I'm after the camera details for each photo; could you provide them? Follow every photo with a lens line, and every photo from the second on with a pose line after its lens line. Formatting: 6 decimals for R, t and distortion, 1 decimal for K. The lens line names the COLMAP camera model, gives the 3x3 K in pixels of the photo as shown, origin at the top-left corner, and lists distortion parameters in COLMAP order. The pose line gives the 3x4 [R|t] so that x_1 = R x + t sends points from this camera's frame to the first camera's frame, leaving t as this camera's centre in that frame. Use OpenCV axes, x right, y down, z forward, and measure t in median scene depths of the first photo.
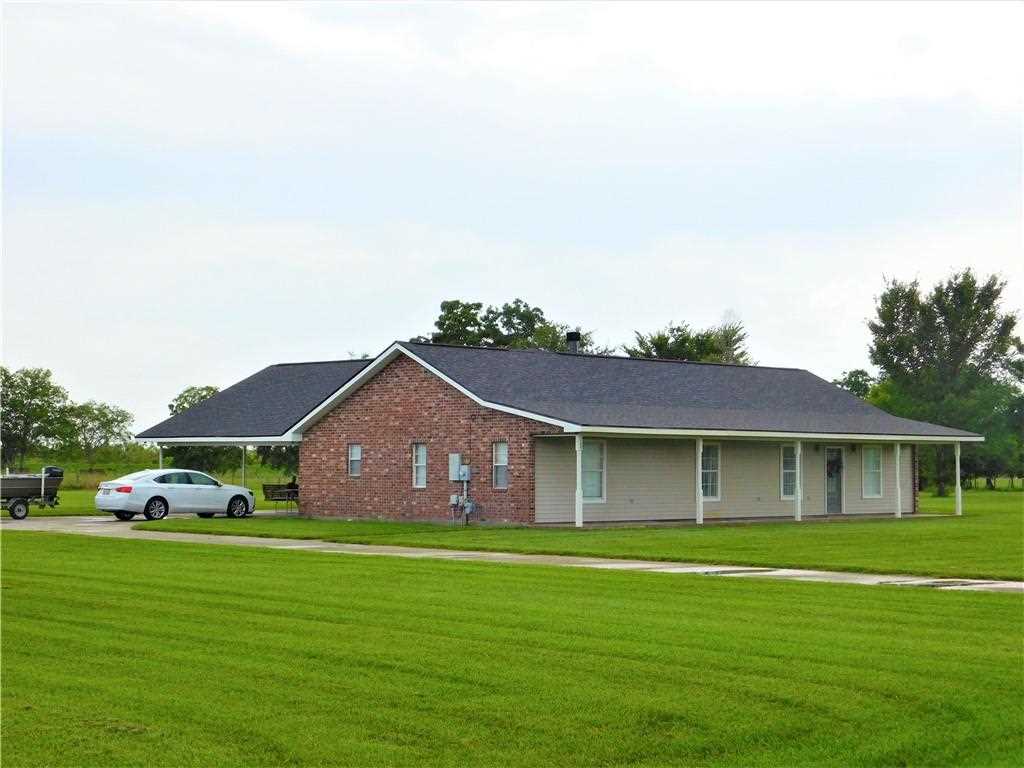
lens RADIAL K [[1687.3, 0, 513.1], [0, 1687.3, 381.7], [0, 0, 1]] dist [0.020910, 0.000000]
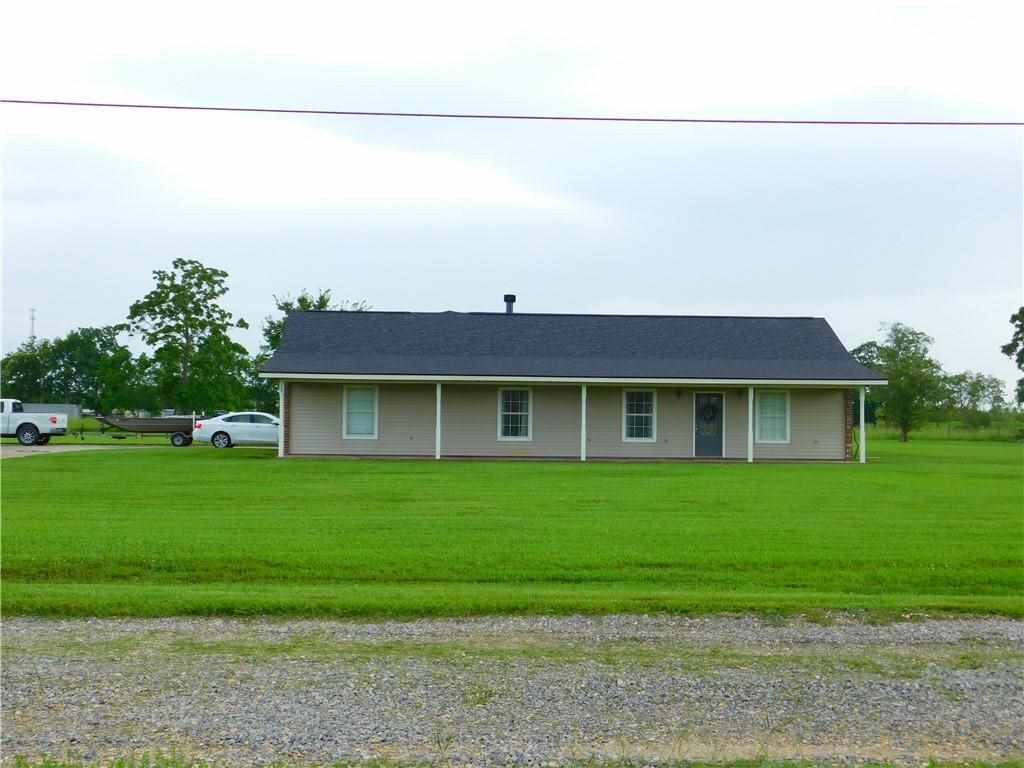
lens RADIAL K [[1309.1, 0, 511.6], [0, 1309.1, 389.3], [0, 0, 1]] dist [0.014943, 0.000000]
pose [[0.784792, -0.009771, -0.619682, 0.605701], [0.023637, 0.999620, 0.014173, 0.023244], [0.619308, -0.025770, 0.784725, 0.298150]]
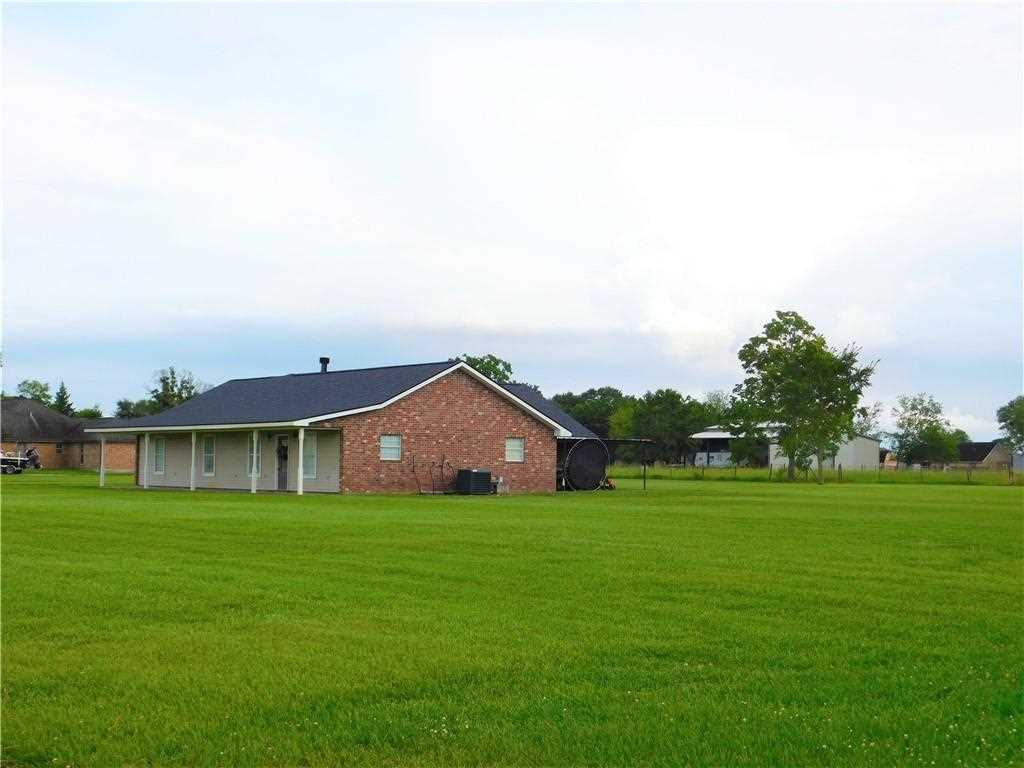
lens RADIAL K [[1511.0, 0, 512.1], [0, 1511.0, 382.9], [0, 0, 1]] dist [-0.005988, 0.000000]
pose [[-0.151912, -0.059140, -0.986623, 1.277709], [0.043402, 0.996846, -0.066436, 0.084072], [0.987441, -0.052914, -0.148866, 1.366493]]
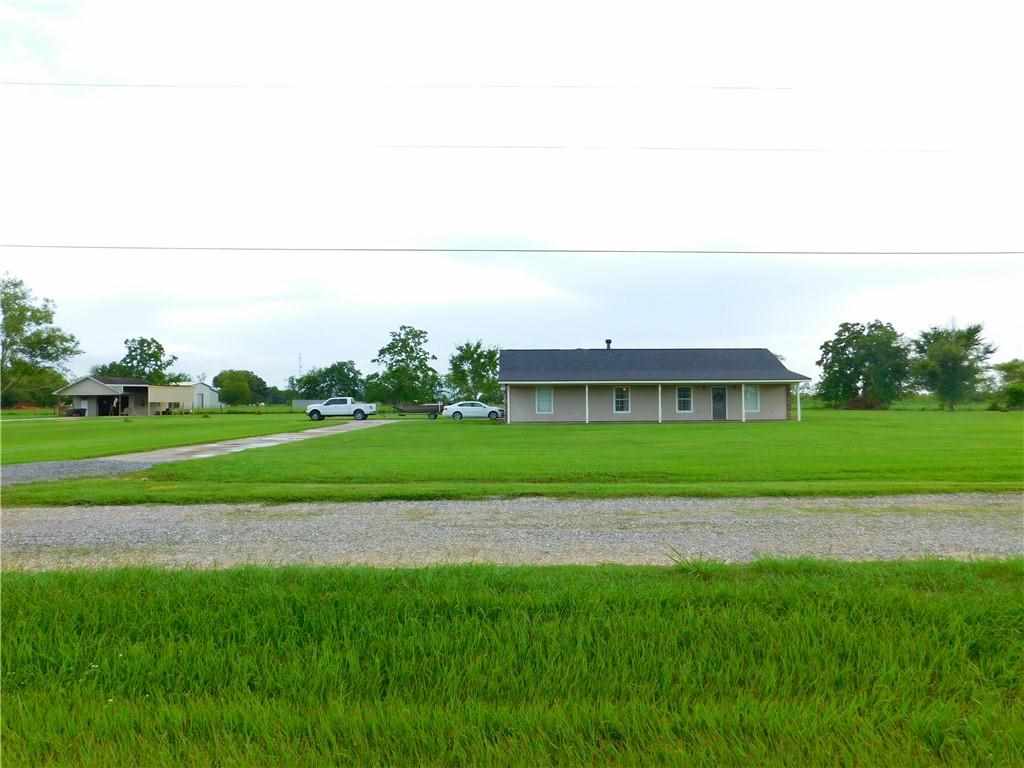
lens RADIAL K [[667.2, 0, 512.3], [0, 667.2, 390.9], [0, 0, 1]] dist [-0.062467, 0.045592]
pose [[0.758228, -0.022217, -0.651611, 0.533939], [0.043026, 0.998946, 0.016006, 0.020524], [0.650568, -0.040173, 0.758385, 0.232082]]
